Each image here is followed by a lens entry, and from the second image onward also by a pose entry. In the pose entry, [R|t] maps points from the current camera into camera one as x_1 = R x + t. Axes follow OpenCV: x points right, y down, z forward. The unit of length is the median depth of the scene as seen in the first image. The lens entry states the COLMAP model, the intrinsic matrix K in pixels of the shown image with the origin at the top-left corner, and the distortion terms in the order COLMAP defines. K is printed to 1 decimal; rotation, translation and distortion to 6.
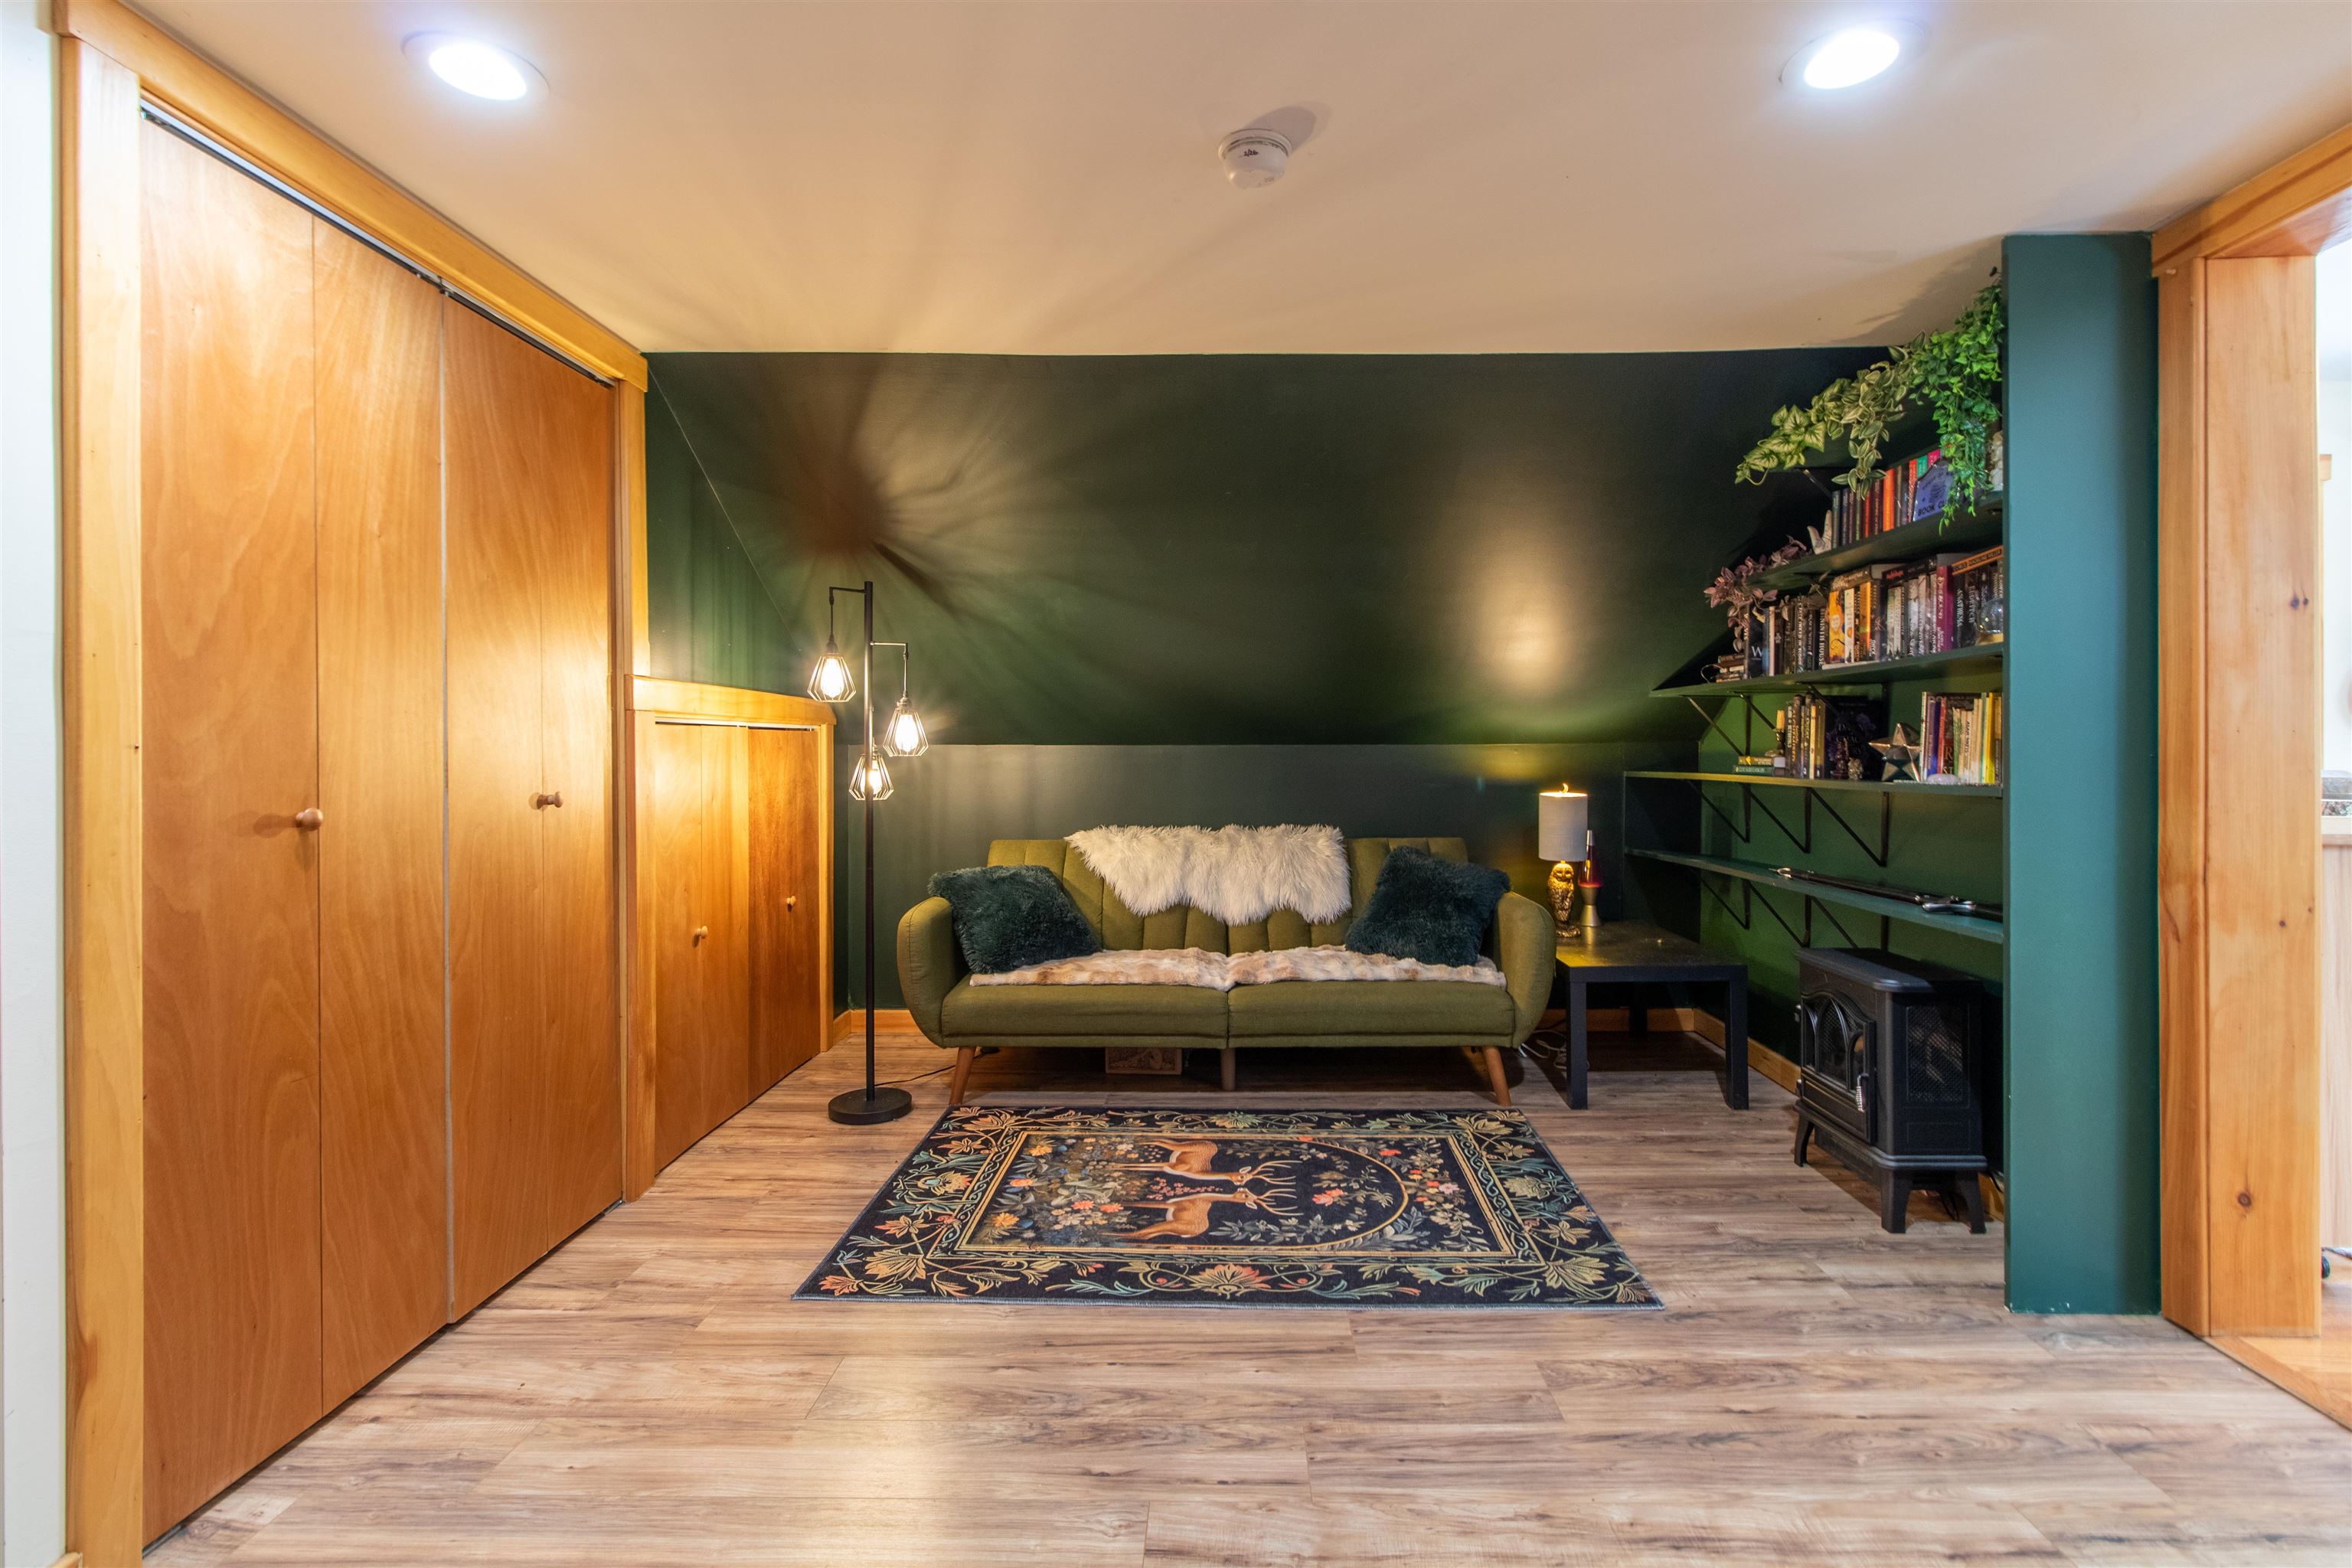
lens RADIAL K [[1102.3, 0, 1189.1], [0, 1102.3, 753.9], [0, 0, 1]] dist [0.000834, 0.000804]
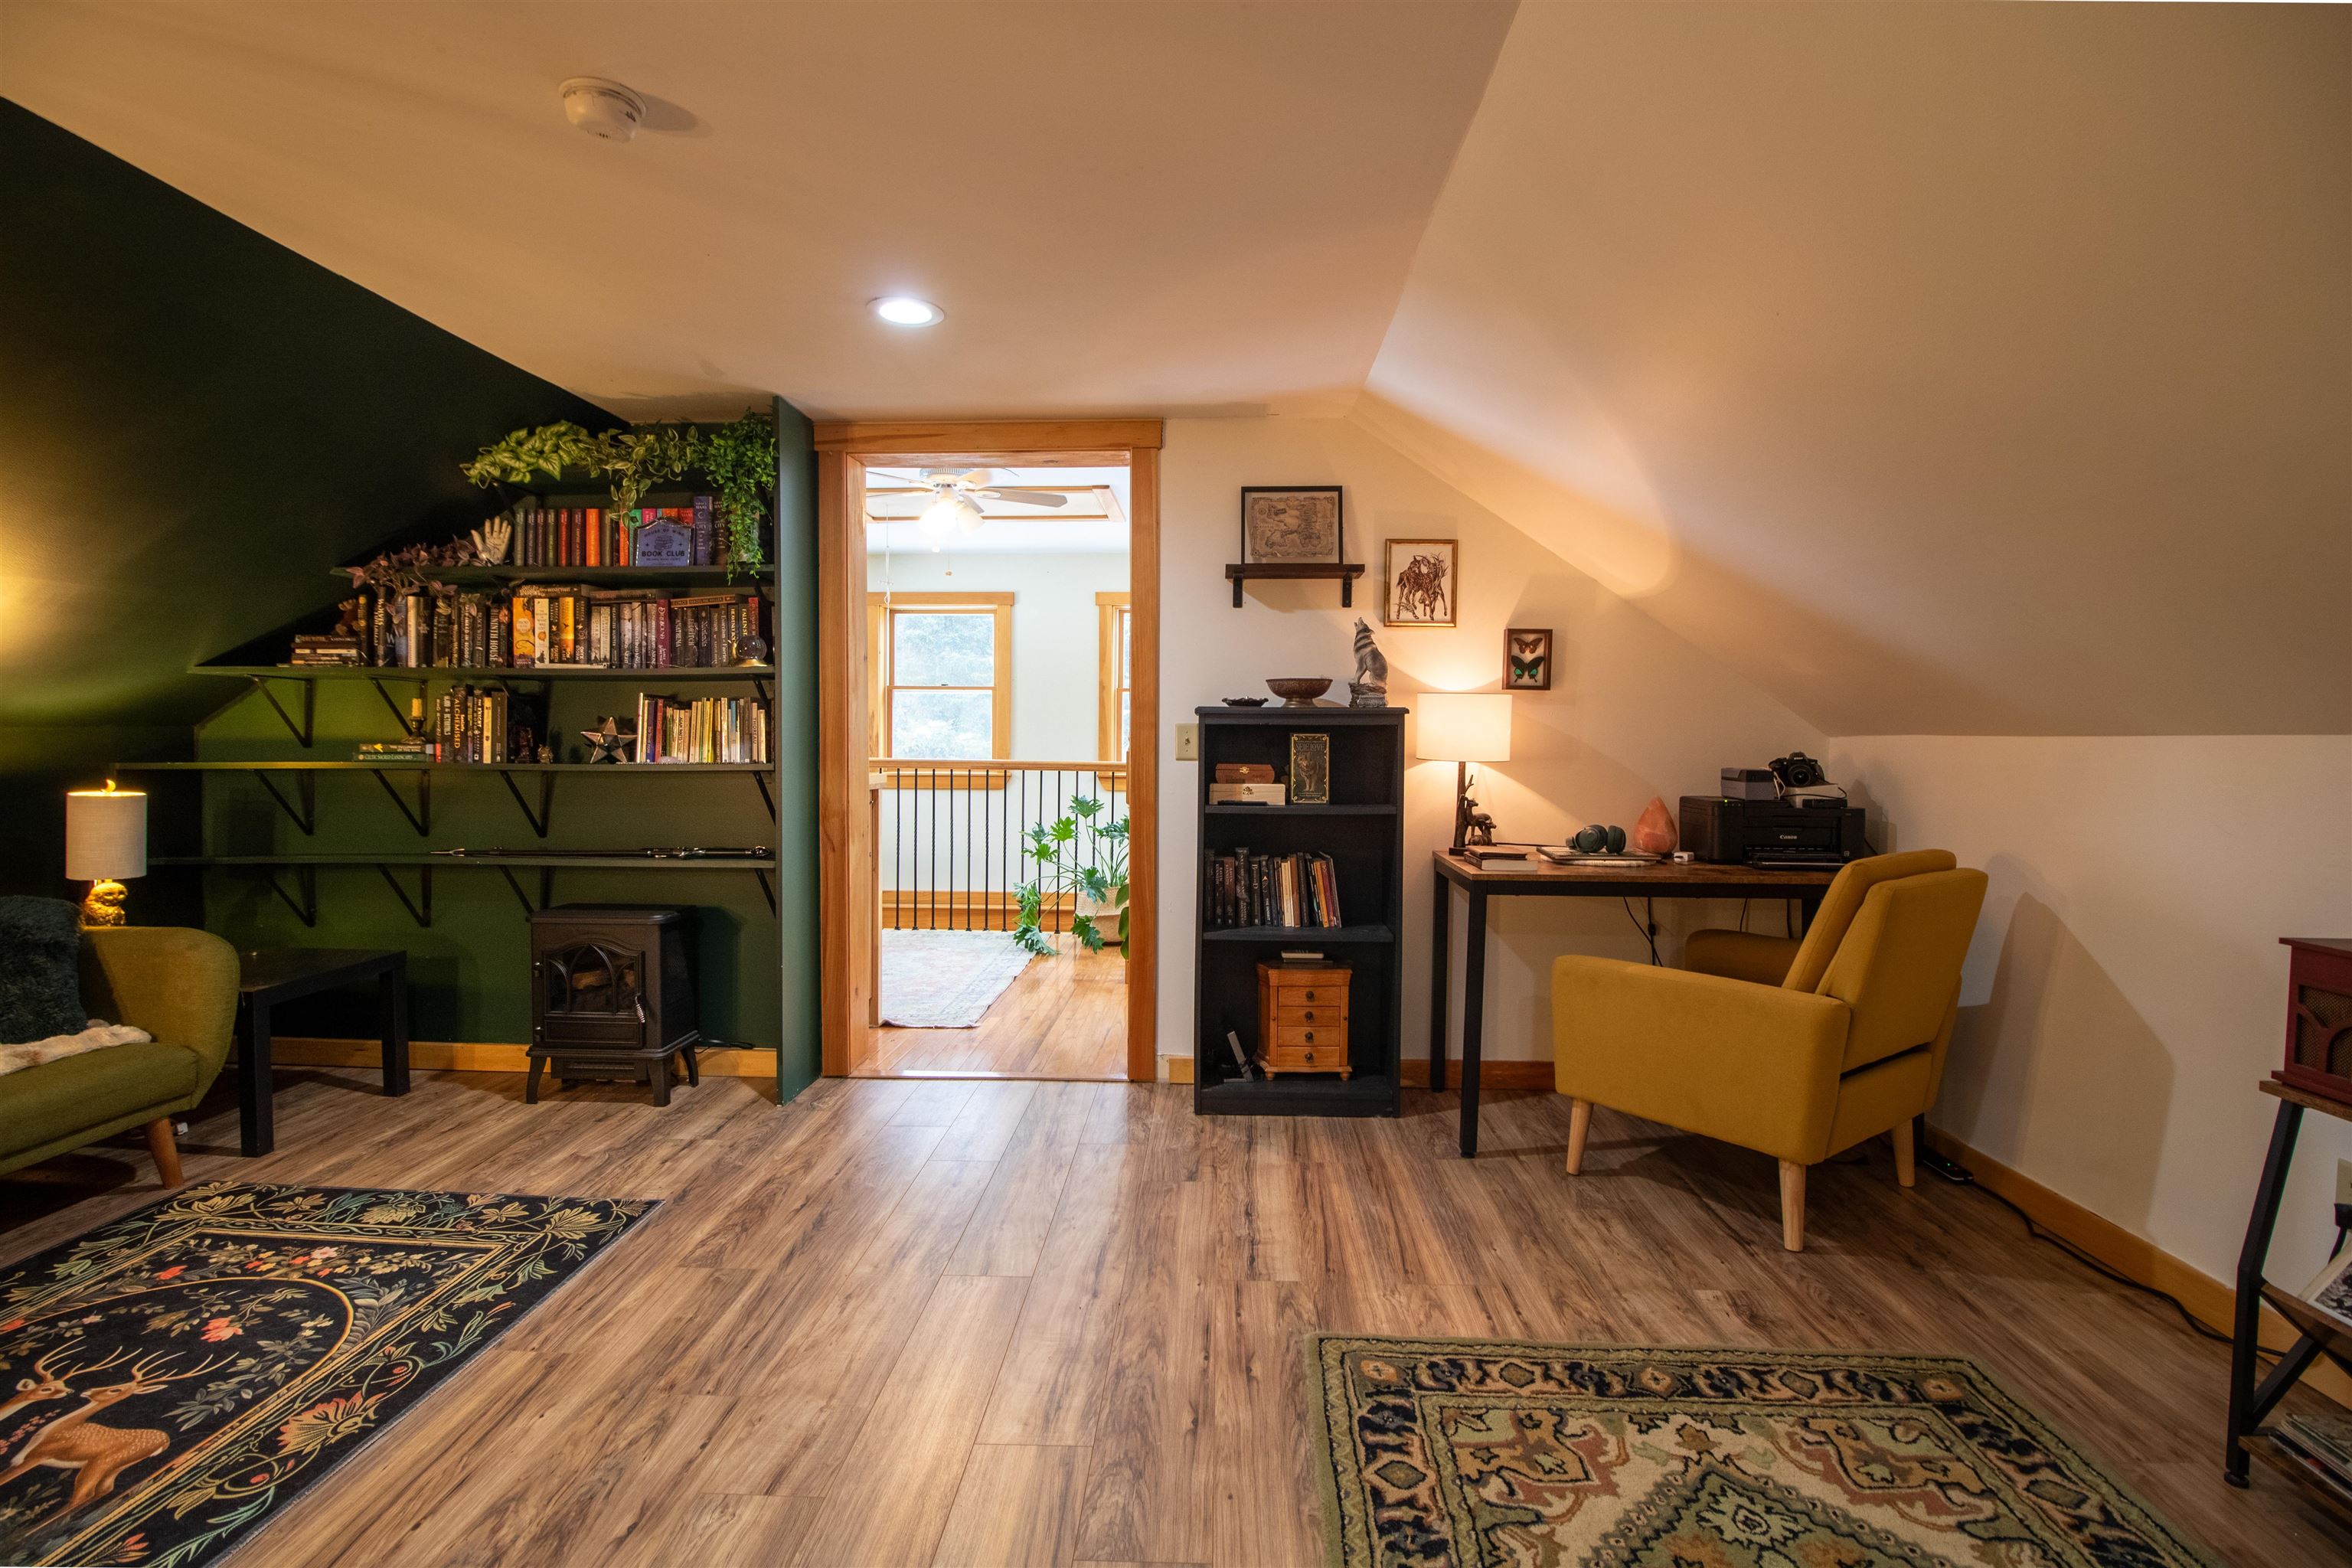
lens RADIAL K [[1172.1, 0, 1176.0], [0, 1172.1, 784.0], [0, 0, 1]] dist [-0.003306, -0.016455]
pose [[-0.008547, -0.037119, 0.999274, -0.643884], [-0.001514, 0.999310, 0.037107, -0.001519], [-0.999962, -0.001196, -0.008597, 0.348981]]
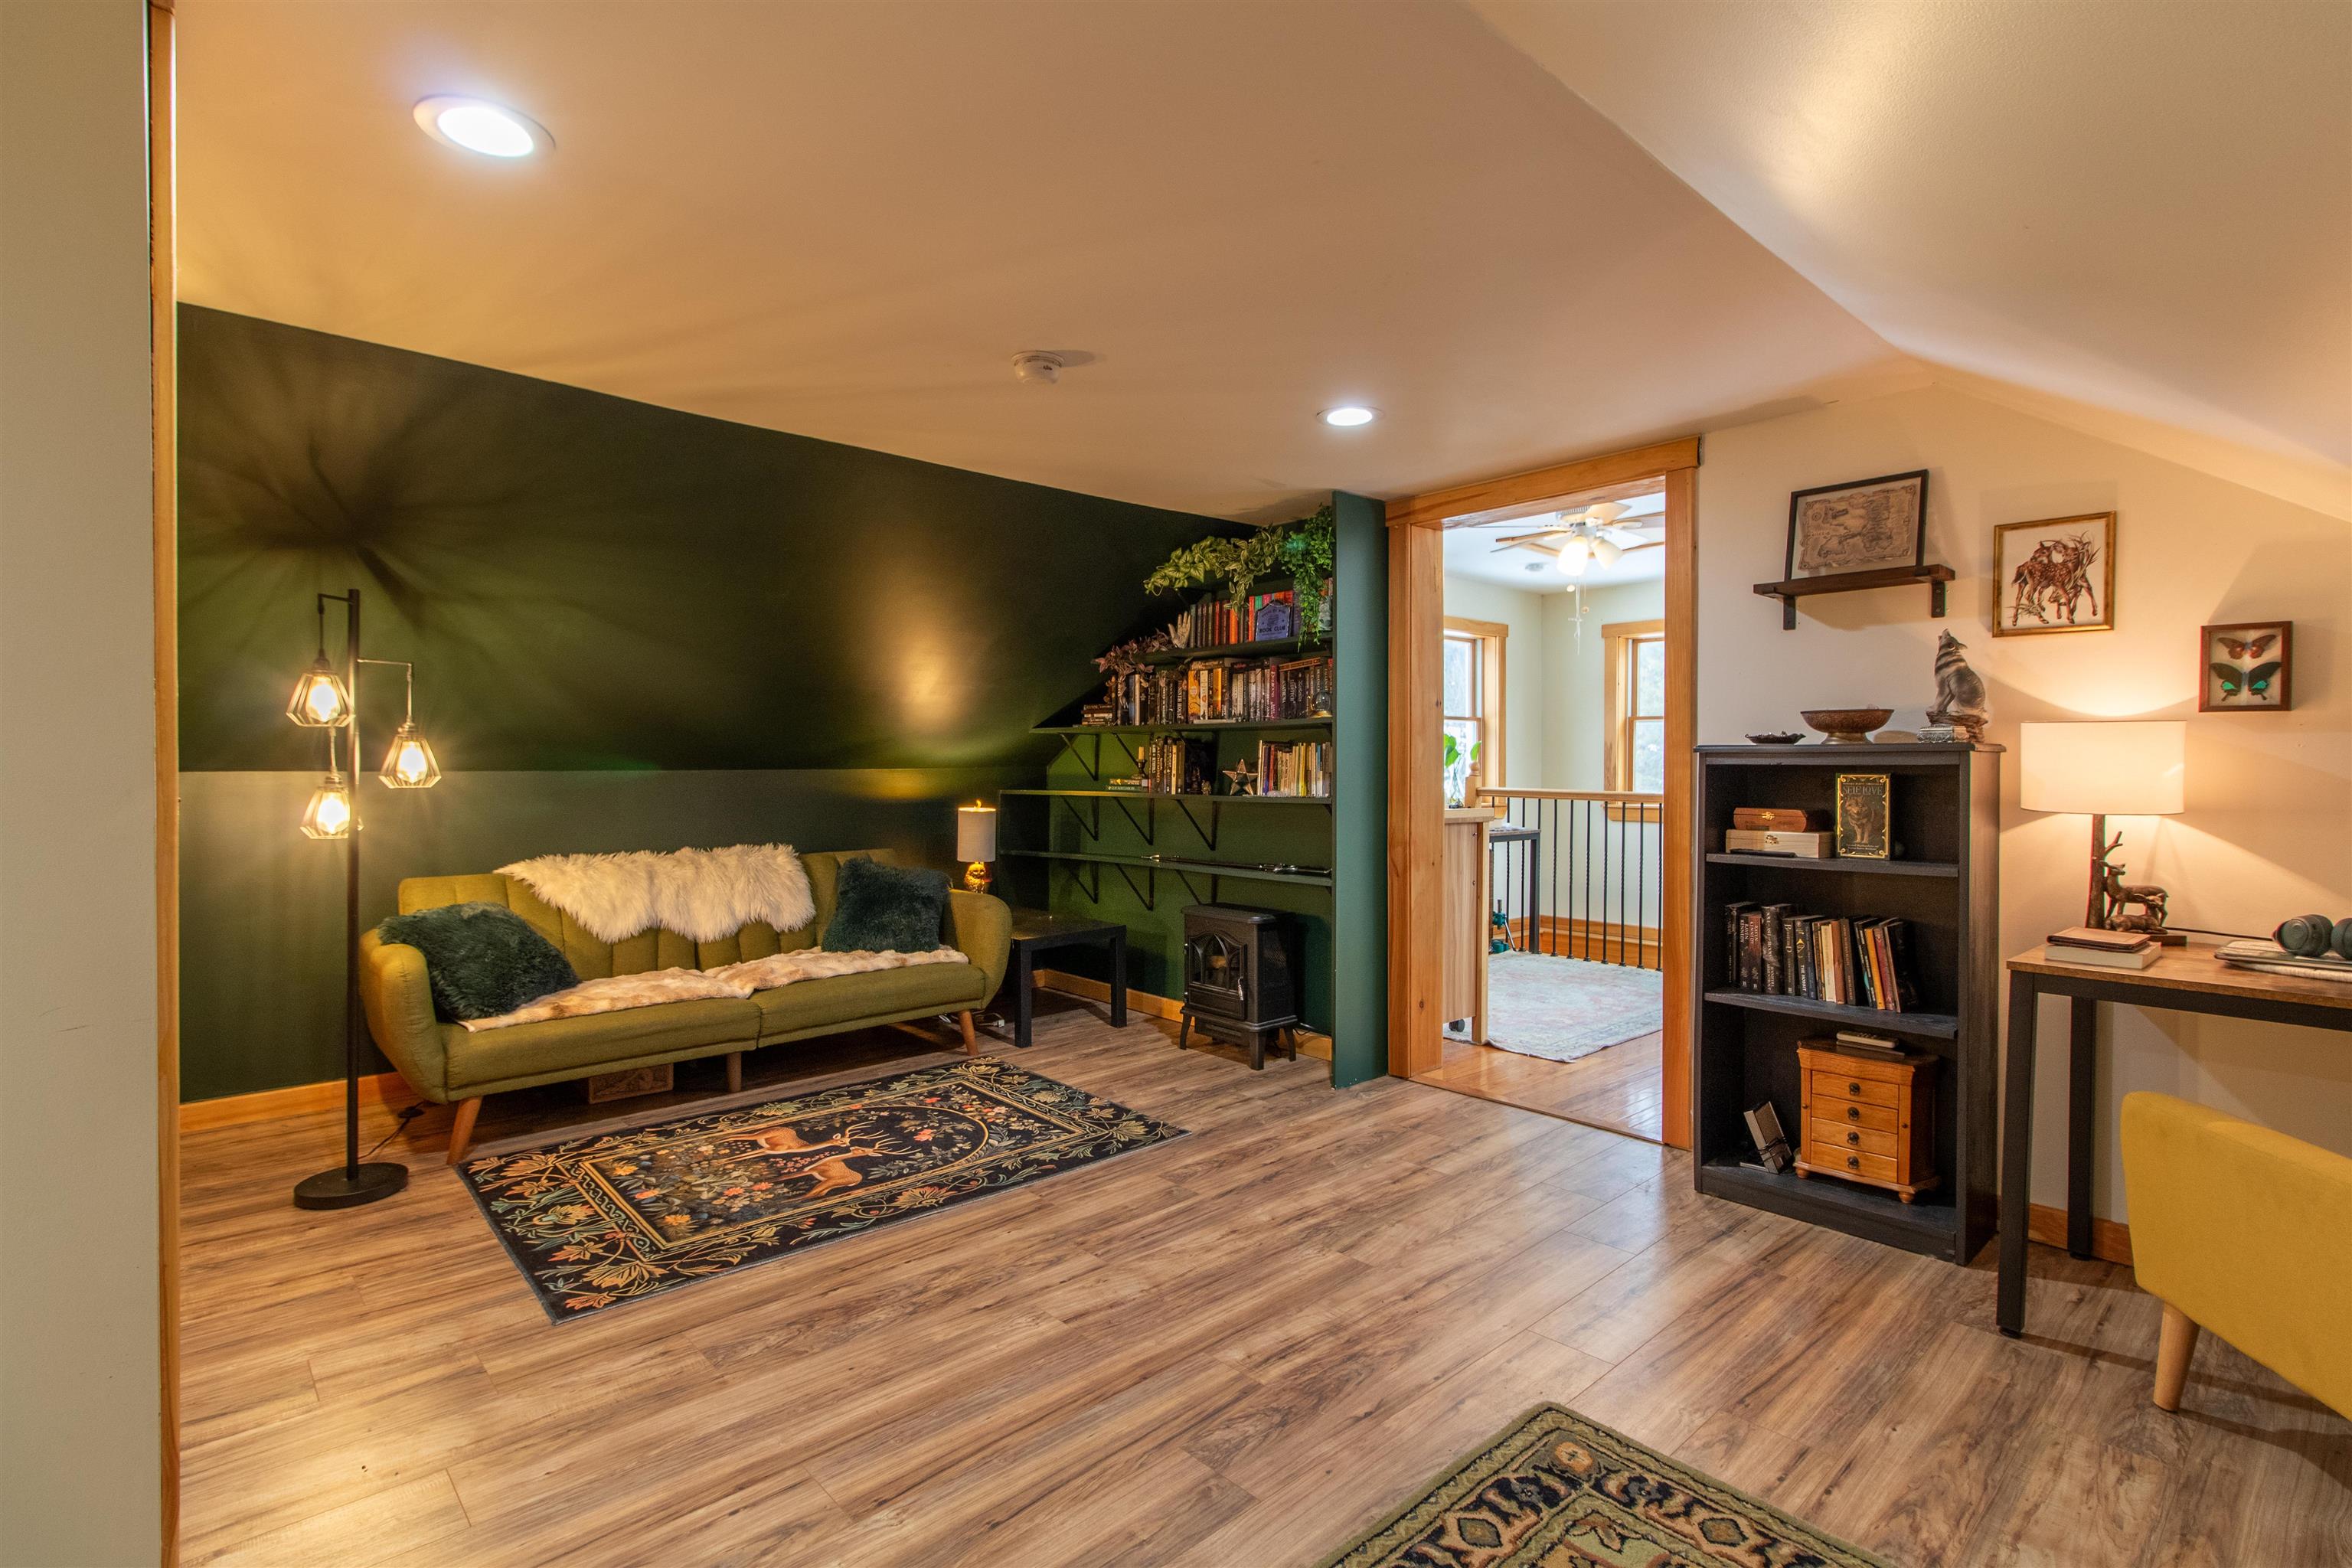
lens RADIAL K [[1164.1, 0, 1111.4], [0, 1164.1, 778.5], [0, 0, 1]] dist [0.003944, 0.000527]
pose [[0.743034, -0.010331, 0.669173, -0.589645], [0.002644, 0.999918, 0.012502, -0.019772], [-0.669248, -0.007520, 0.743001, -0.121000]]
